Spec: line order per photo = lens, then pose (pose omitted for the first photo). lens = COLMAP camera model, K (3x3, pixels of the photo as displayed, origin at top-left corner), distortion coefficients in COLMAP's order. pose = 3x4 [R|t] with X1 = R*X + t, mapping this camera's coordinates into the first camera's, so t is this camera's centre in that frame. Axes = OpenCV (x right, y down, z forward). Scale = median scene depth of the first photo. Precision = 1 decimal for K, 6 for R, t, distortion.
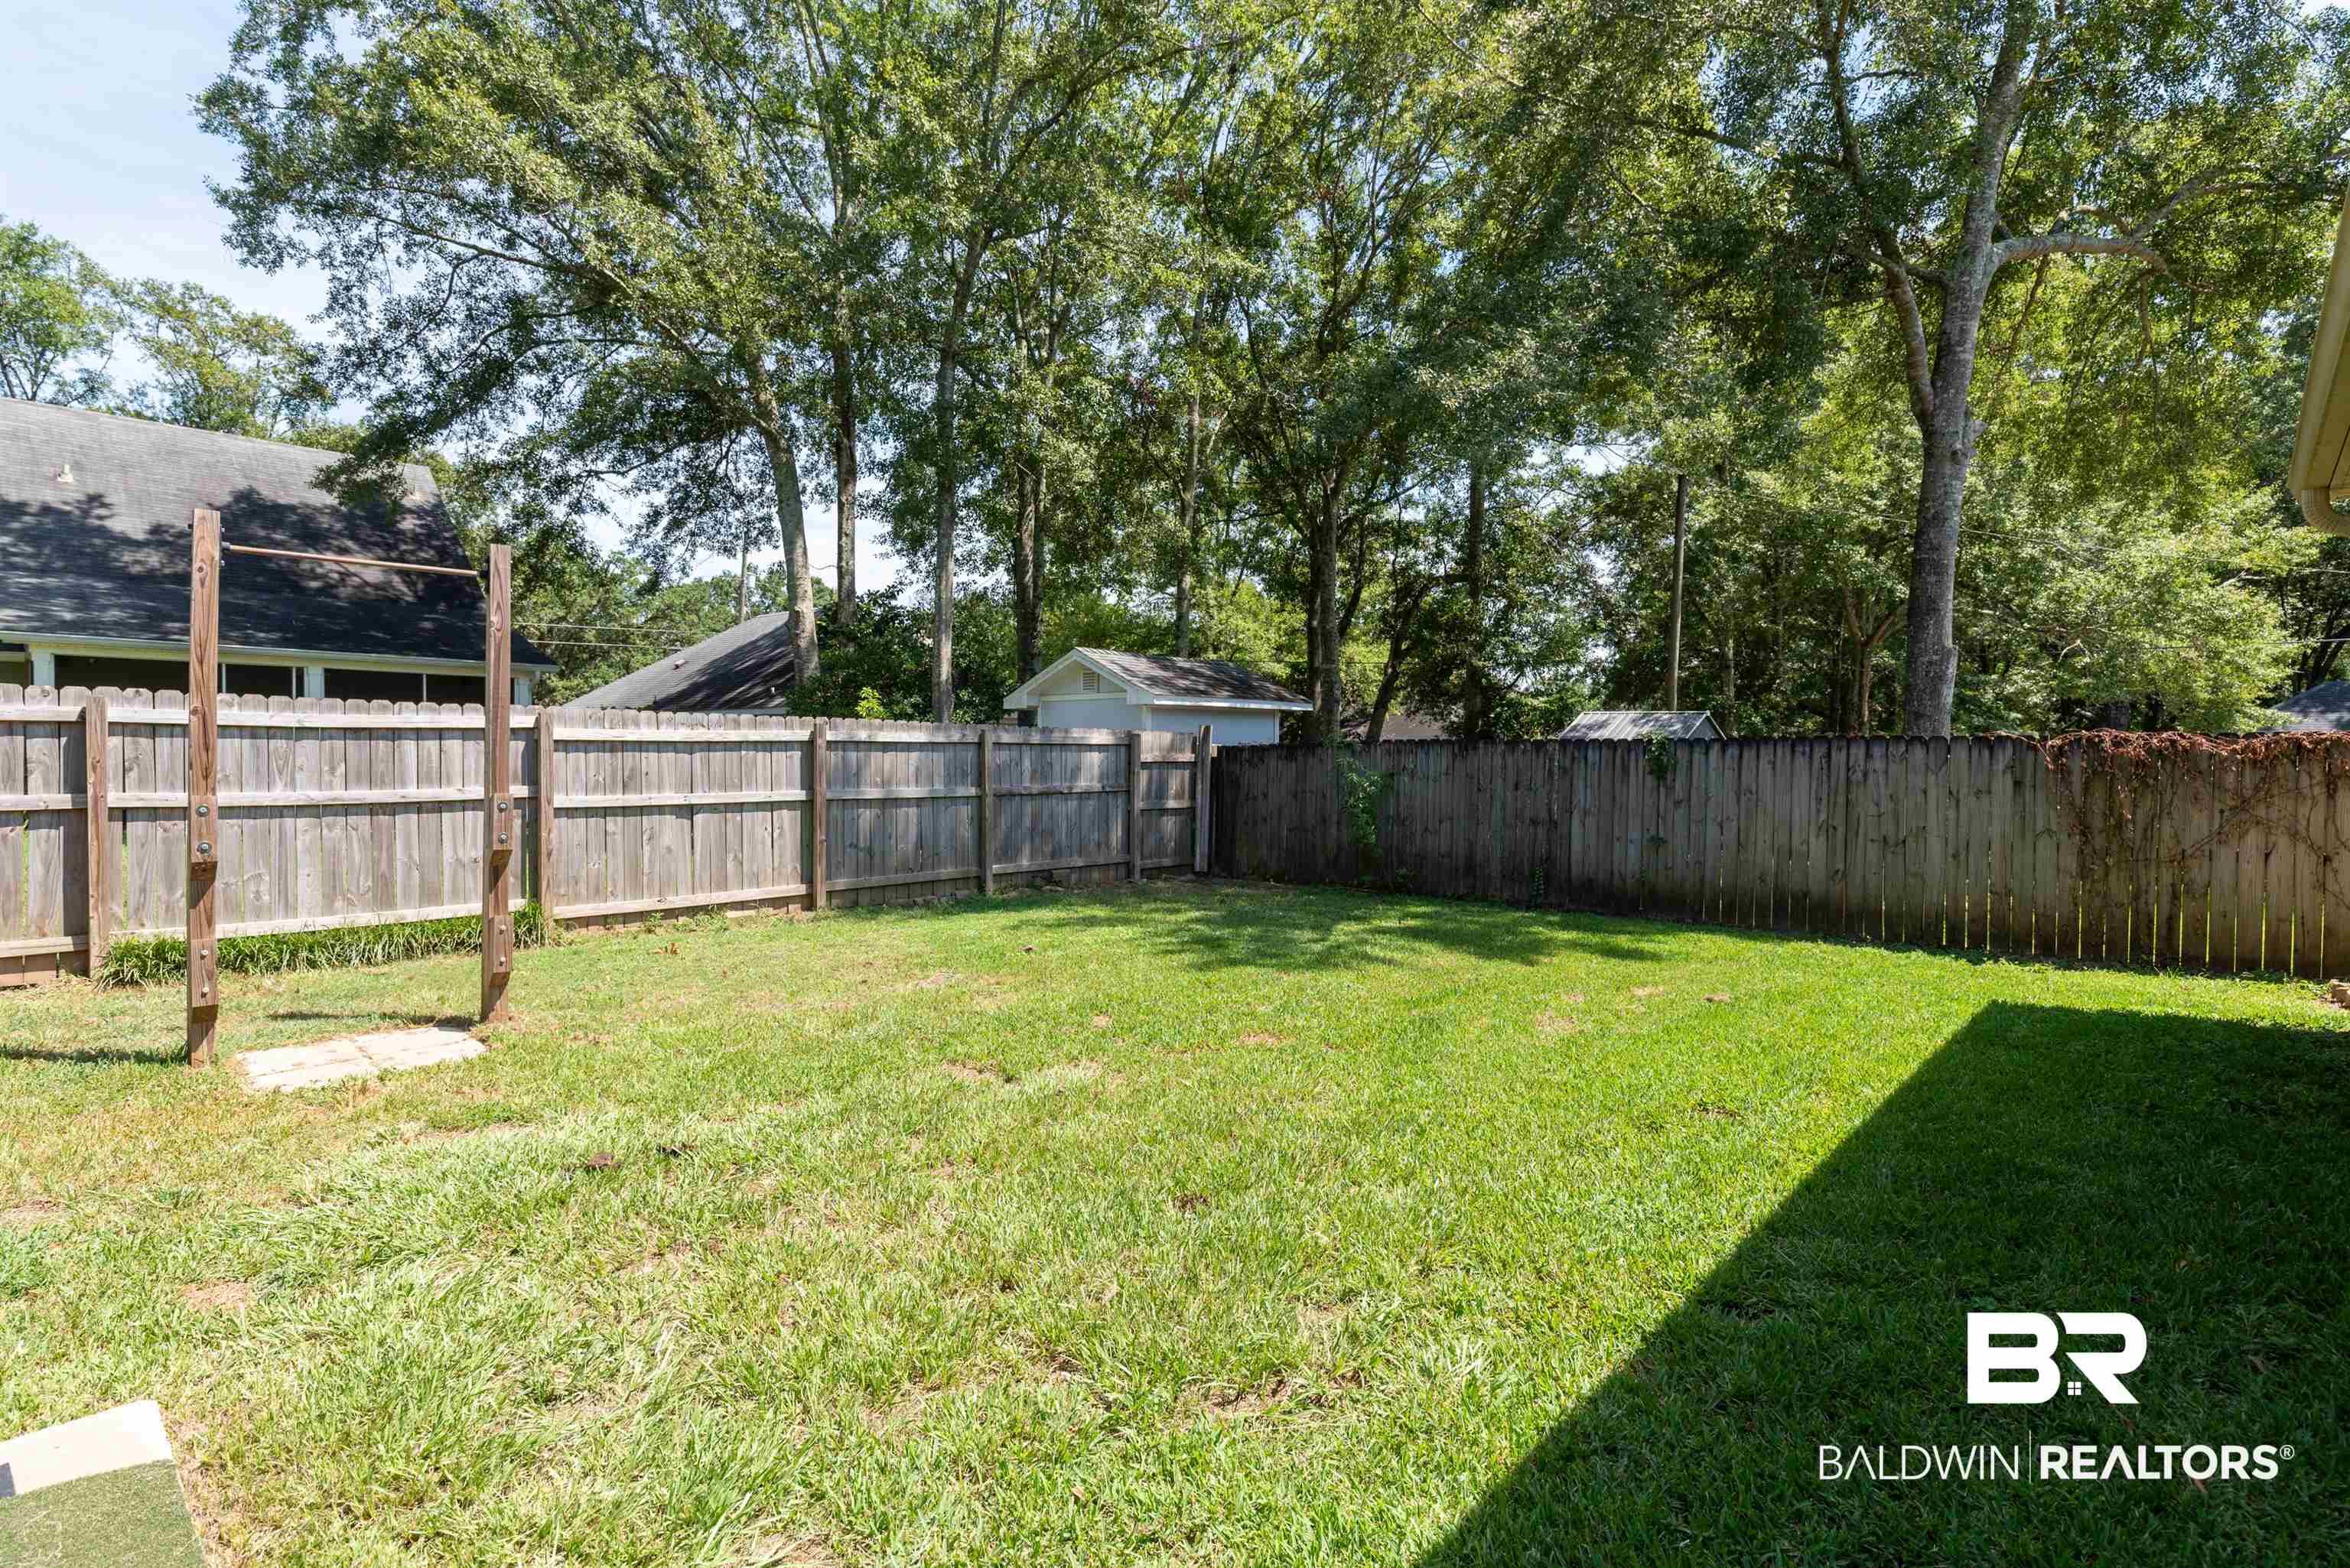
lens RADIAL K [[1137.9, 0, 1187.3], [0, 1137.9, 778.6], [0, 0, 1]] dist [-0.003830, 0.002272]
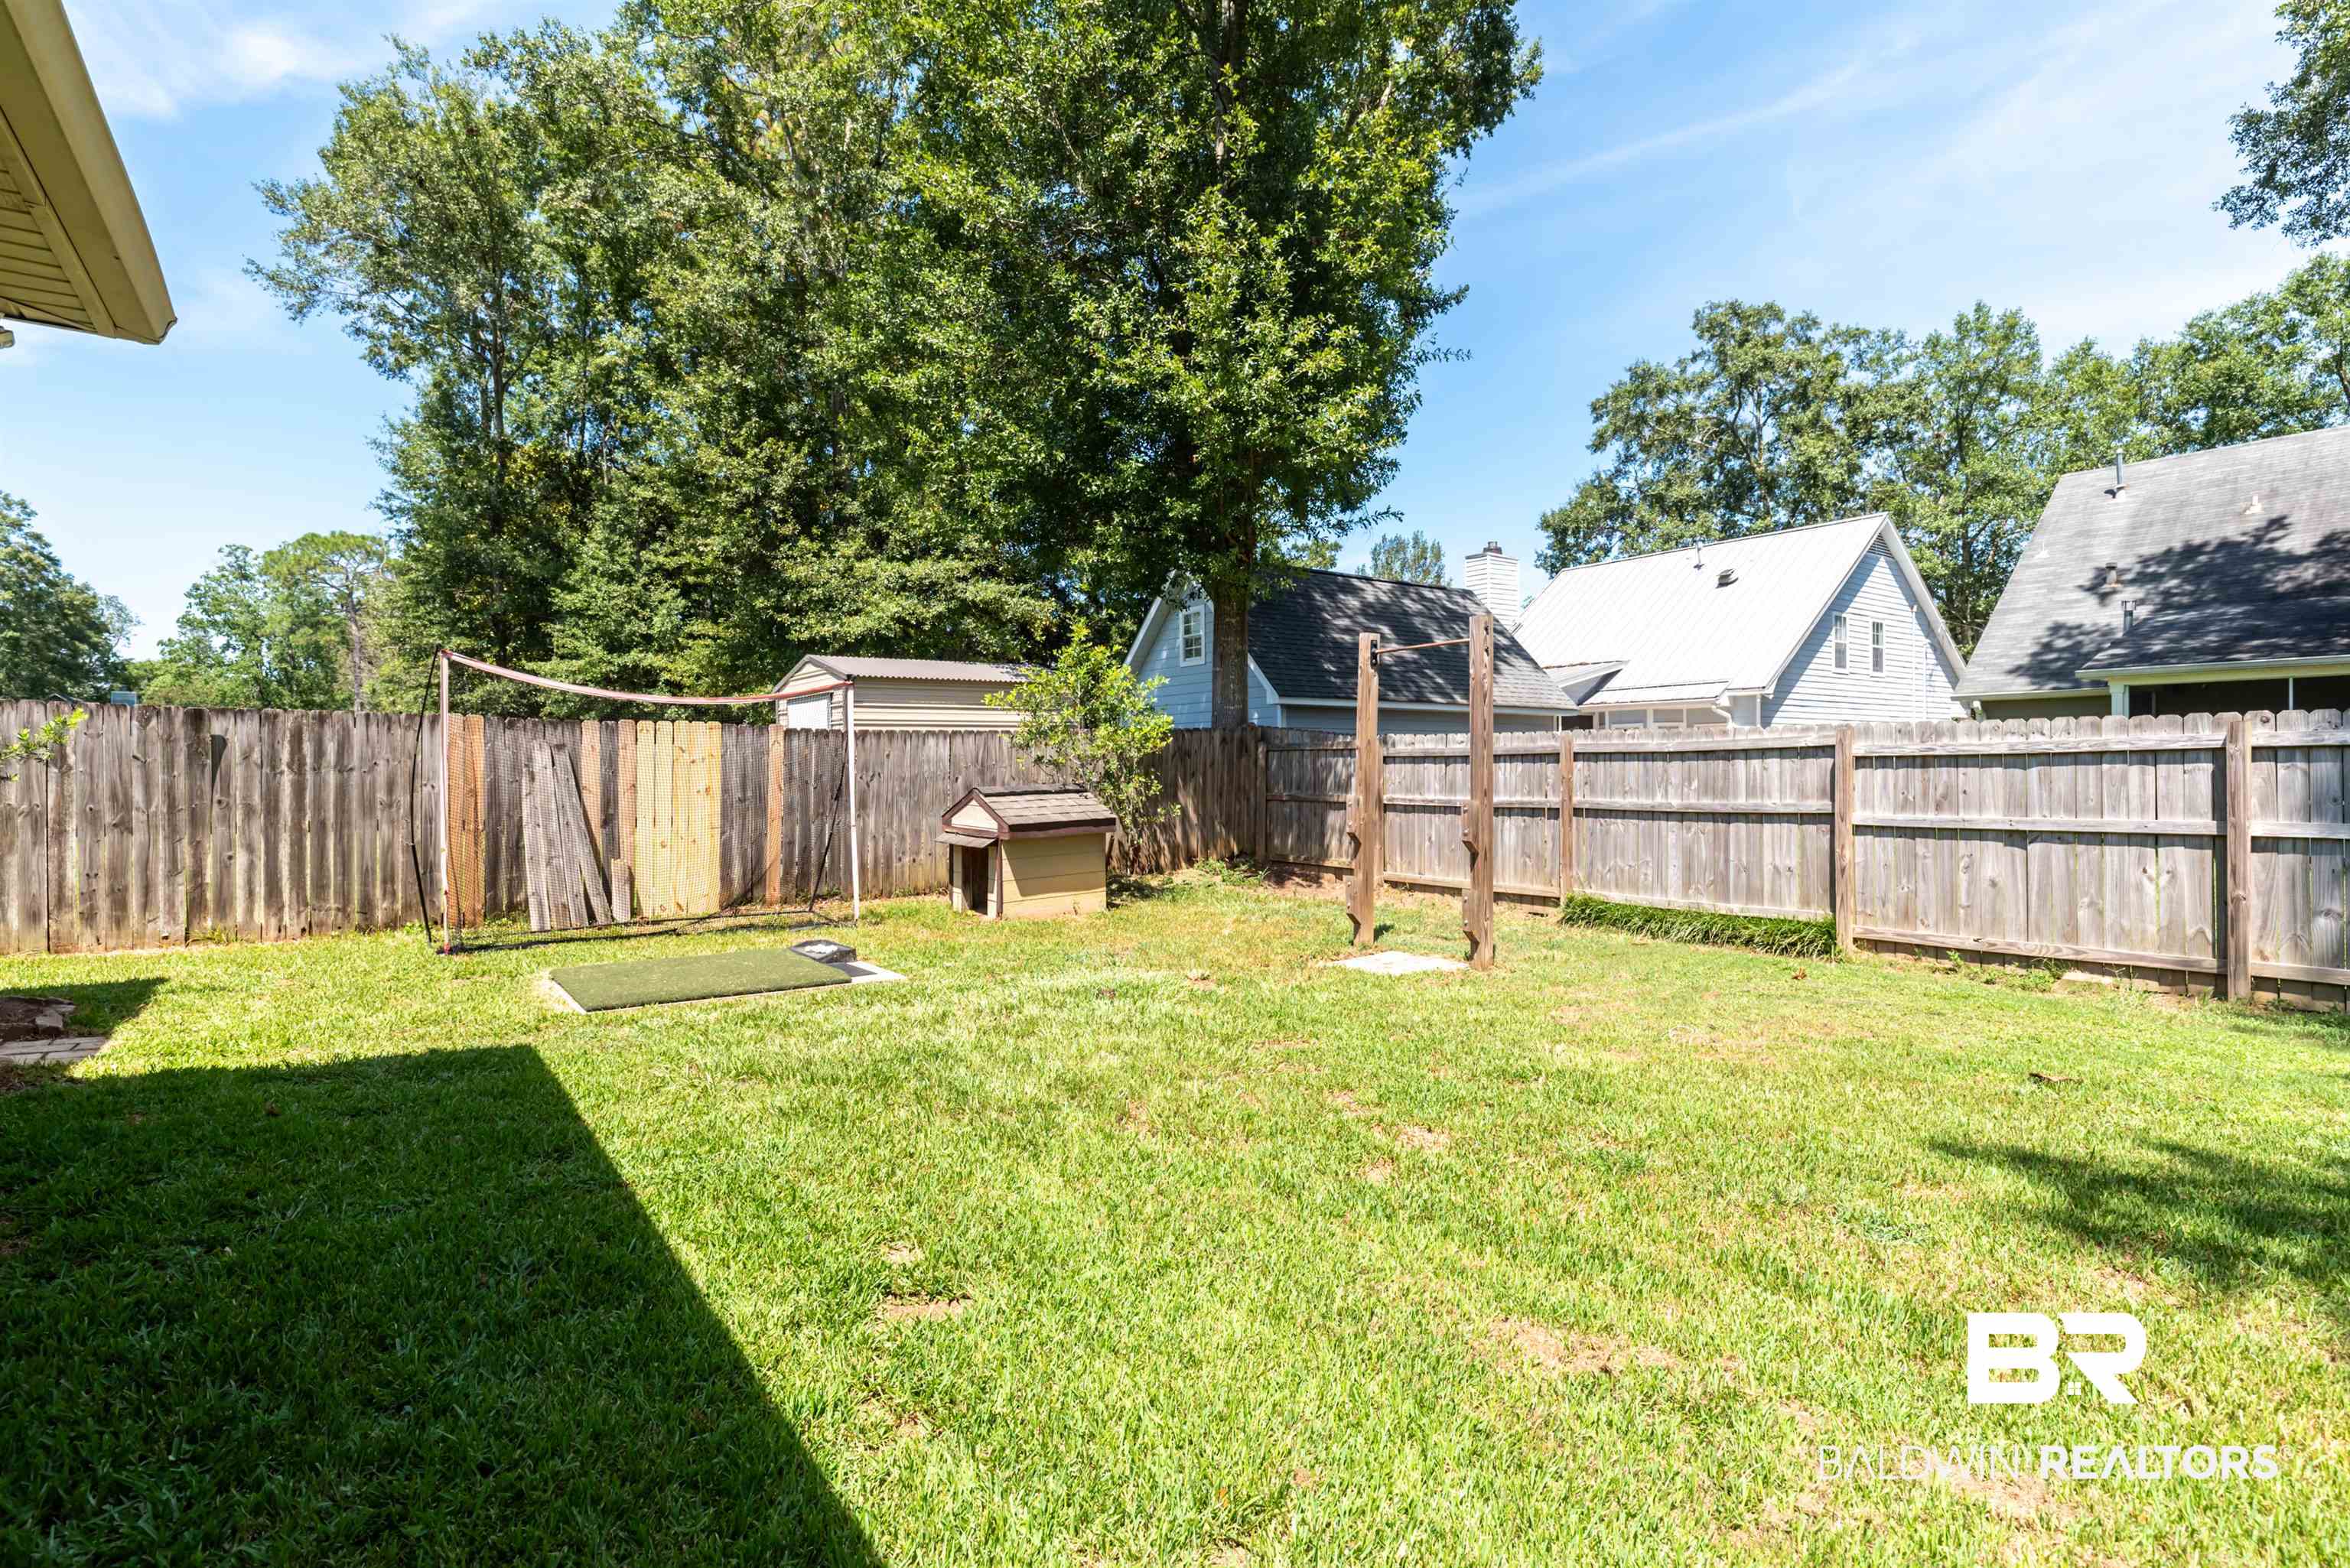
lens RADIAL K [[1137.9, 0, 1113.5], [0, 1137.9, 772.4], [0, 0, 1]] dist [-0.003830, 0.002272]
pose [[-0.240308, -0.009838, -0.970647, 0.506693], [-0.023961, 0.999704, -0.004201, 0.000130], [0.970401, 0.022248, -0.240472, 0.557058]]
